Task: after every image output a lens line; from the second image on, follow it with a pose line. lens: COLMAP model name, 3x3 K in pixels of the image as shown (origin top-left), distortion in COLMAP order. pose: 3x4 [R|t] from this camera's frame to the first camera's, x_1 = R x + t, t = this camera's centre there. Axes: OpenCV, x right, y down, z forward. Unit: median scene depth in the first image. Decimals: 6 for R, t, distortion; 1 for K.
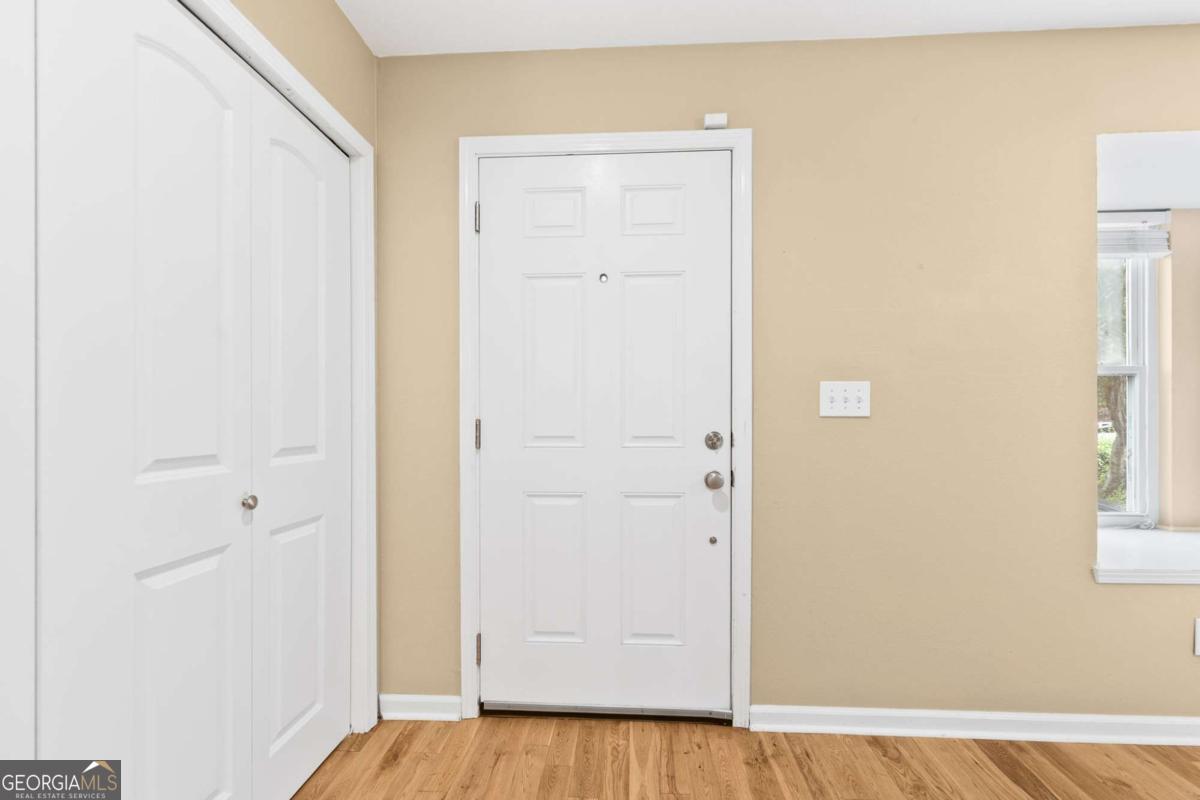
lens RADIAL K [[491.8, 0, 606.9], [0, 491.8, 420.9], [0, 0, 1]] dist [-0.001078, -0.000653]
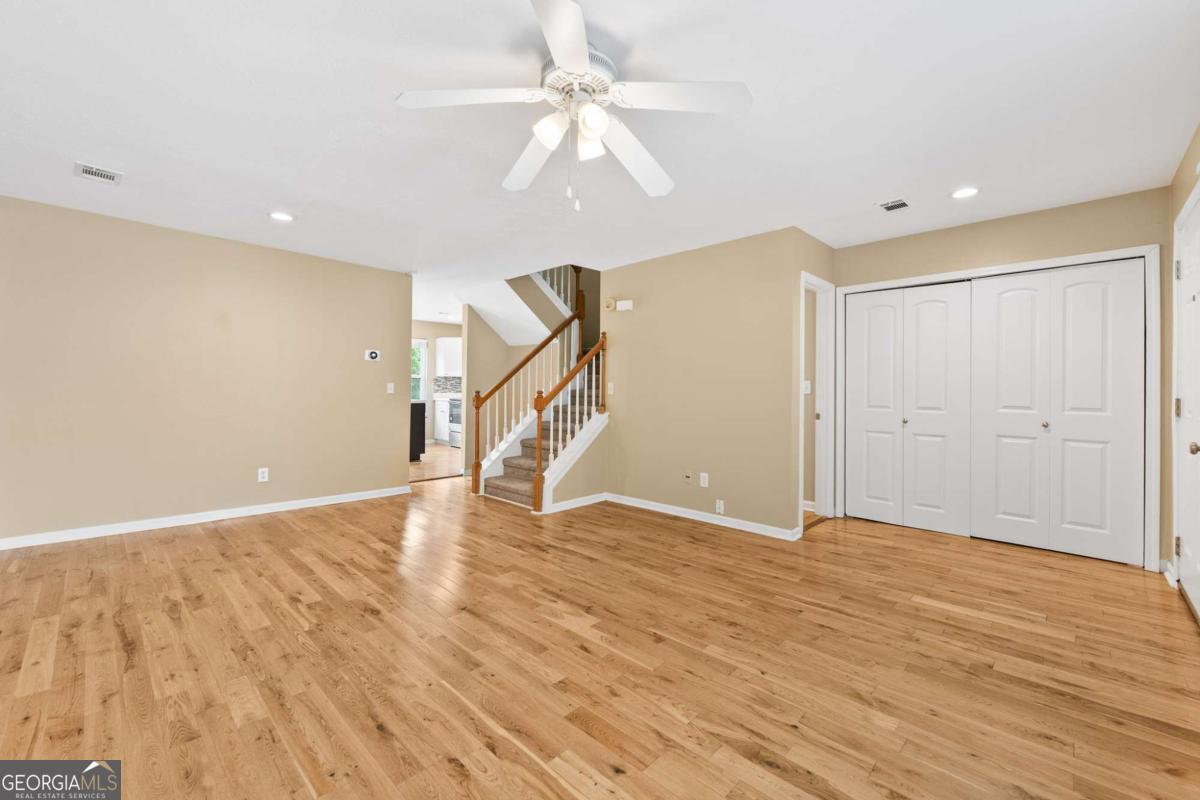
lens RADIAL K [[491.8, 0, 608.1], [0, 491.8, 382.2], [0, 0, 1]] dist [-0.001078, -0.000653]
pose [[-0.647118, -0.012334, -0.762290, 2.192755], [-0.016204, 0.999866, -0.002421, -0.022568], [0.762218, 0.010786, -0.647231, 0.655460]]
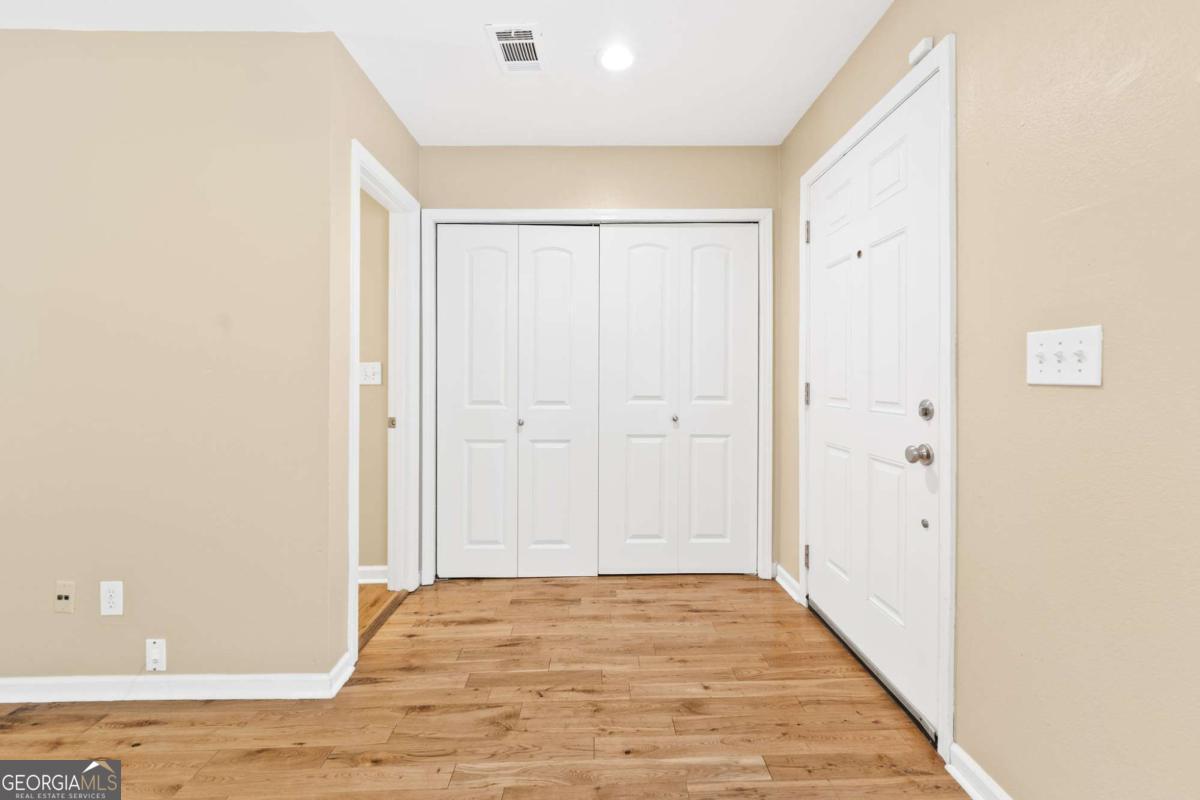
lens RADIAL K [[491.8, 0, 601.5], [0, 491.8, 372.5], [0, 0, 1]] dist [-0.001078, -0.000653]
pose [[0.067700, -0.010249, -0.997653, 1.076547], [-0.008614, 0.999904, -0.010857, -0.012088], [0.997669, 0.009329, 0.067605, 0.369373]]
